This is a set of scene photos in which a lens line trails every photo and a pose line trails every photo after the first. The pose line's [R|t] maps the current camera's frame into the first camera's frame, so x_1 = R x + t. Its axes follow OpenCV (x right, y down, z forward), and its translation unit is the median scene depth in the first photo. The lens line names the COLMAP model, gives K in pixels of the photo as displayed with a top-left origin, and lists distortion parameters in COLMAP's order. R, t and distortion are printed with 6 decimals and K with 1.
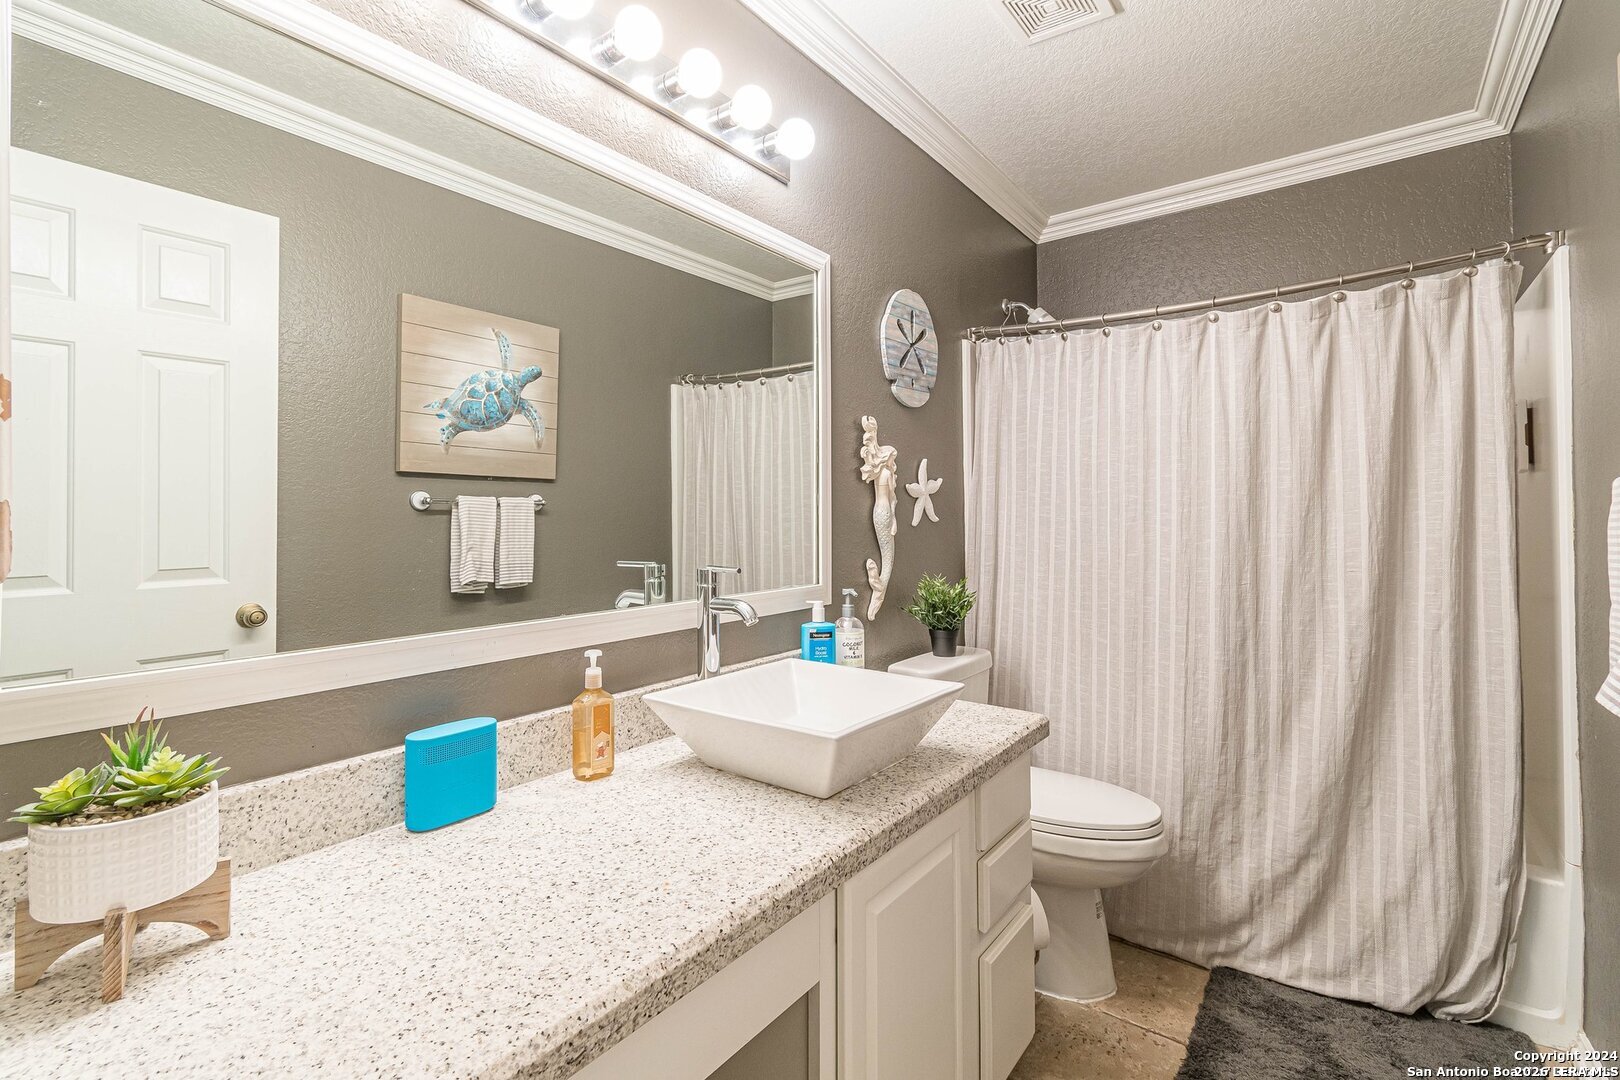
lens RADIAL K [[726.0, 0, 806.9], [0, 726.0, 524.3], [0, 0, 1]] dist [0.005417, -0.005976]
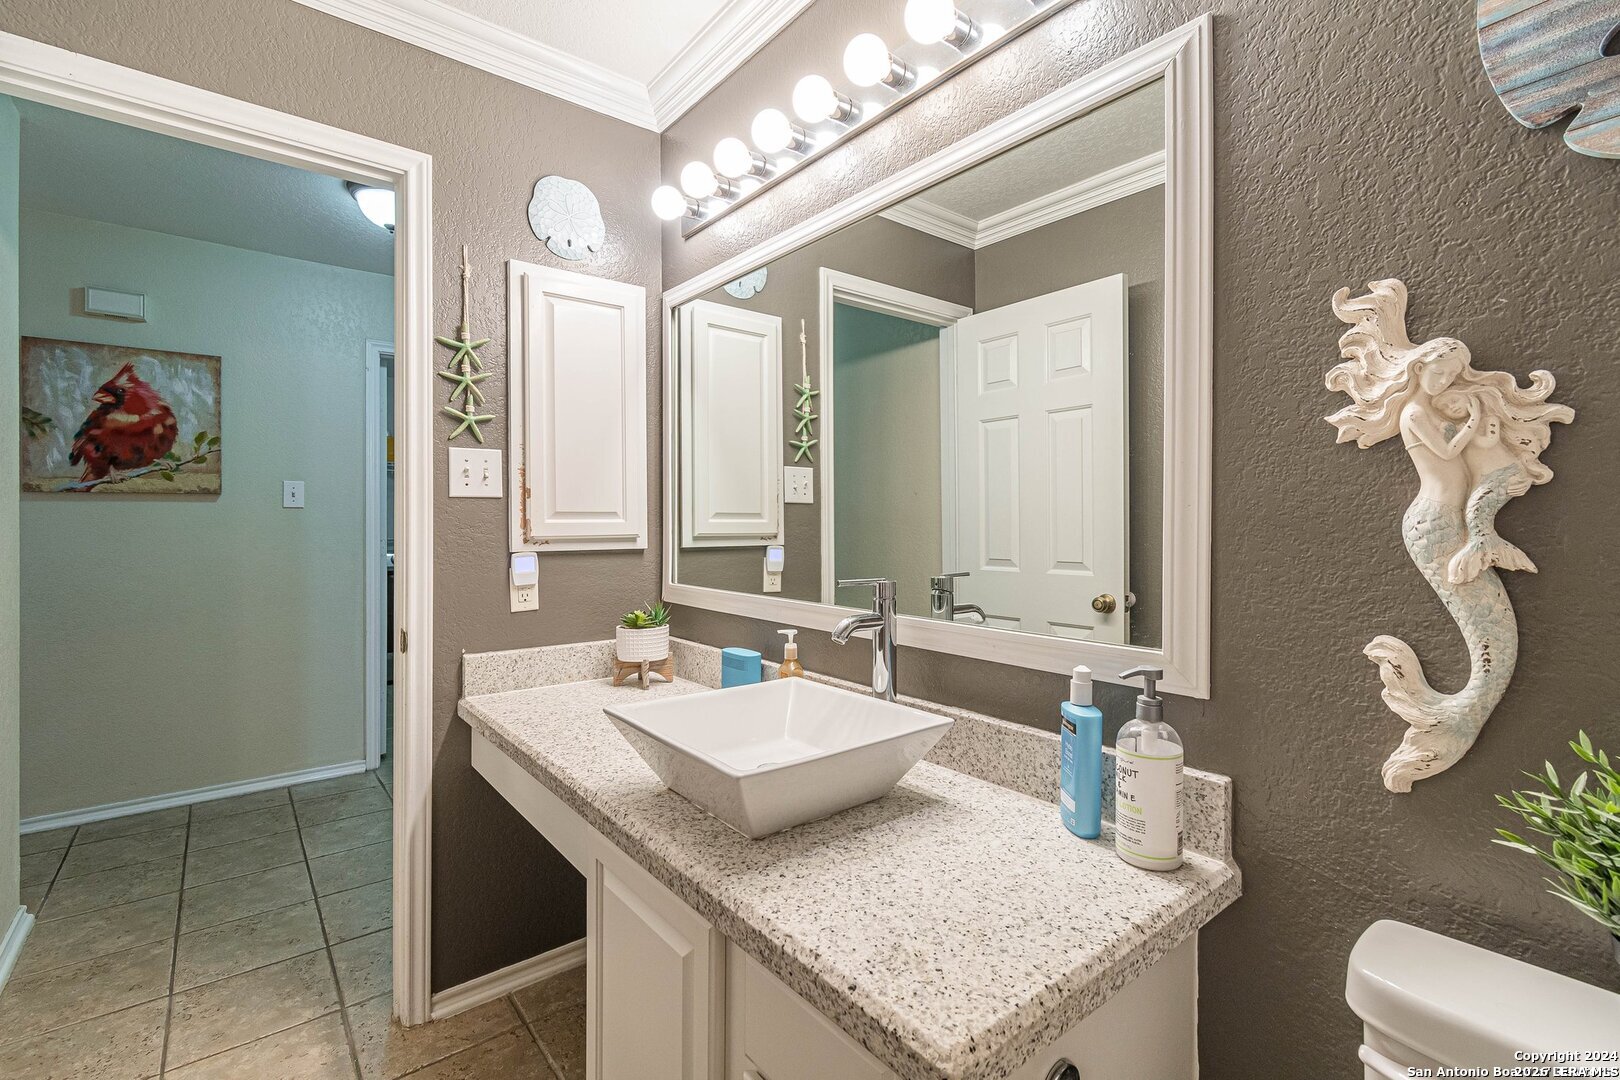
lens RADIAL K [[726.0, 0, 805.9], [0, 726.0, 528.1], [0, 0, 1]] dist [0.005417, -0.005976]
pose [[-0.239521, 0.009842, -0.970841, 0.865861], [-0.015390, 0.999784, 0.013932, -0.020288], [0.970769, 0.018279, -0.239318, 1.232006]]
